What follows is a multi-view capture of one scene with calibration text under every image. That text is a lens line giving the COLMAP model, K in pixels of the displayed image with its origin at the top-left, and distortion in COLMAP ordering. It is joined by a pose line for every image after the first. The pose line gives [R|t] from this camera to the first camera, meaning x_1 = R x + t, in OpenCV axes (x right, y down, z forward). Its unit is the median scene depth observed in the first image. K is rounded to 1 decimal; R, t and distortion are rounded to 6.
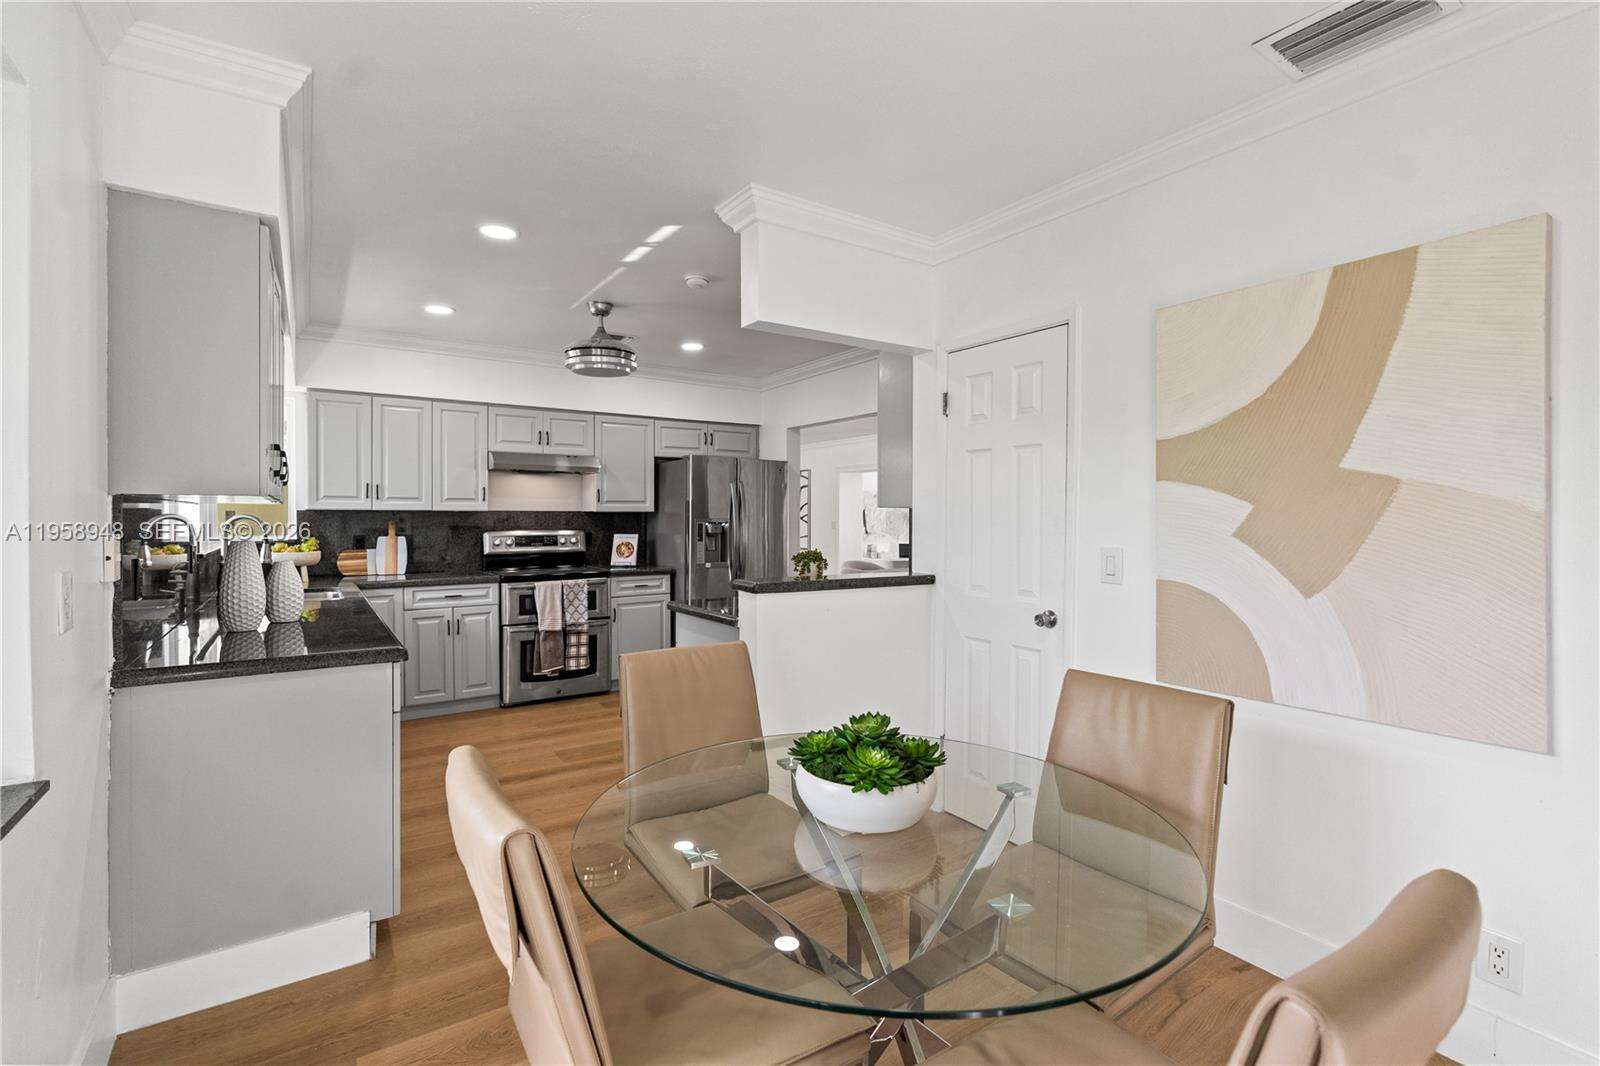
lens RADIAL K [[725.2, 0, 792.8], [0, 725.2, 523.2], [0, 0, 1]] dist [-0.000375, 0.000009]
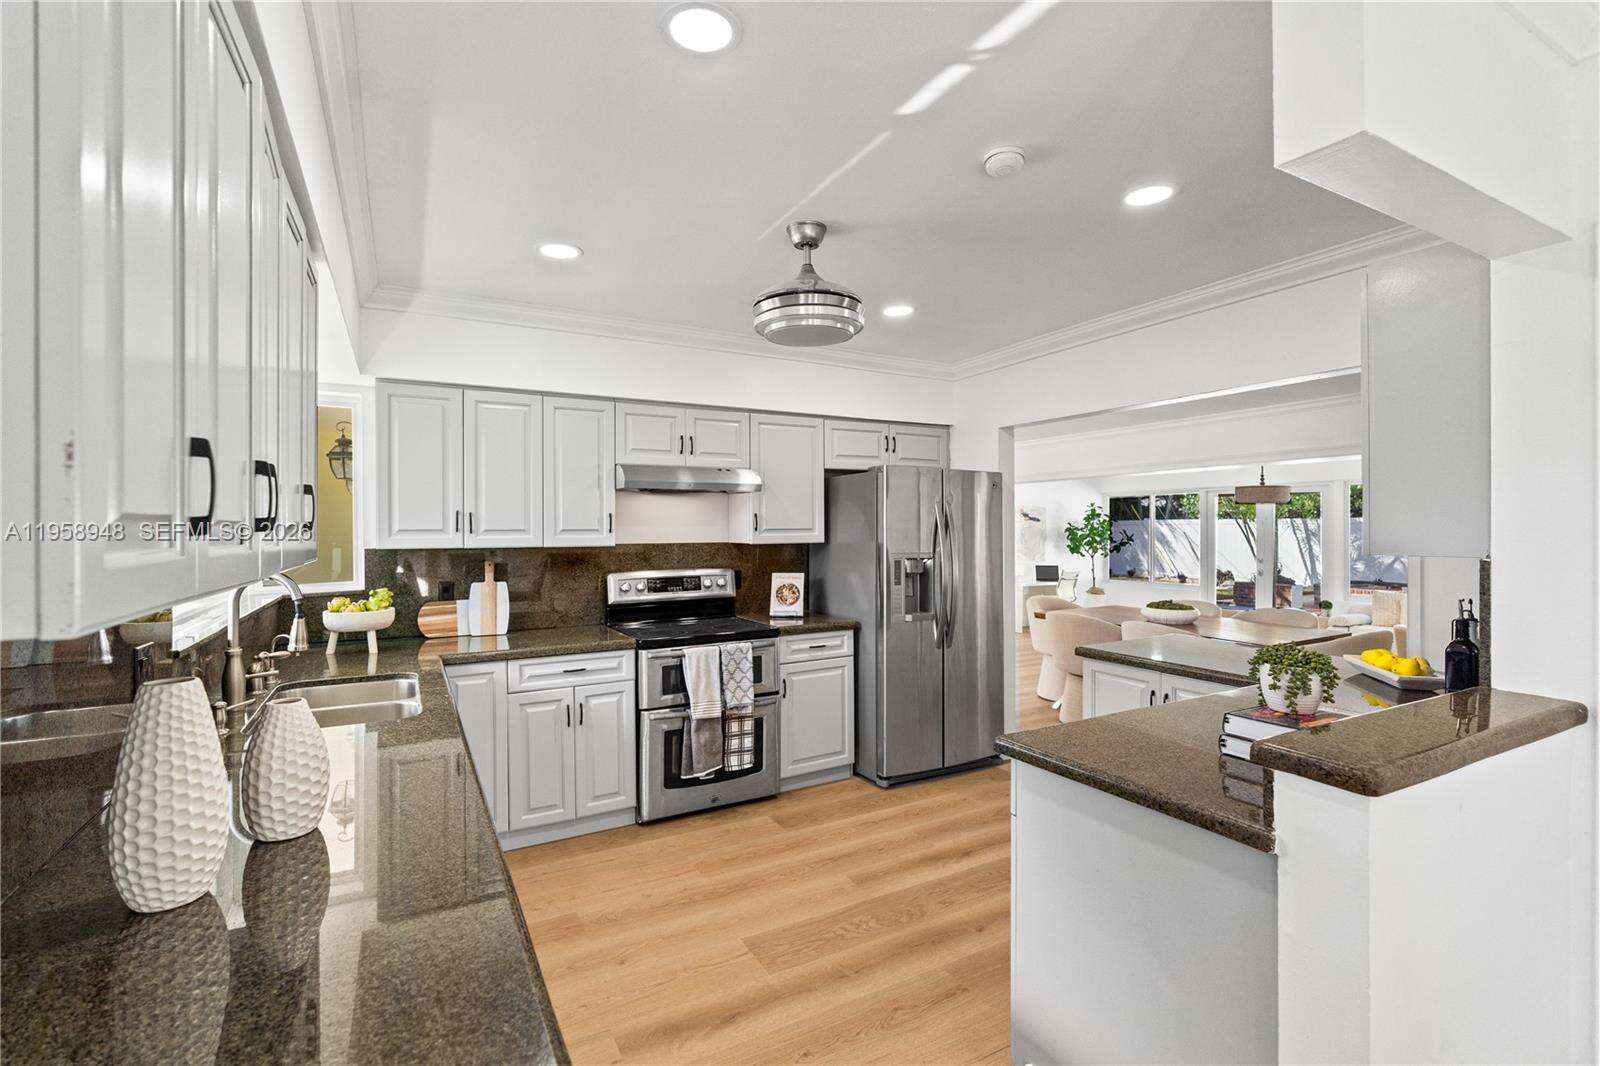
lens RADIAL K [[725.2, 0, 798.1], [0, 725.2, 531.7], [0, 0, 1]] dist [-0.000375, 0.000009]
pose [[0.995905, -0.006416, -0.090172, -0.179240], [0.005932, 0.999967, -0.005633, -0.027242], [0.090206, 0.005075, 0.995910, 0.304141]]
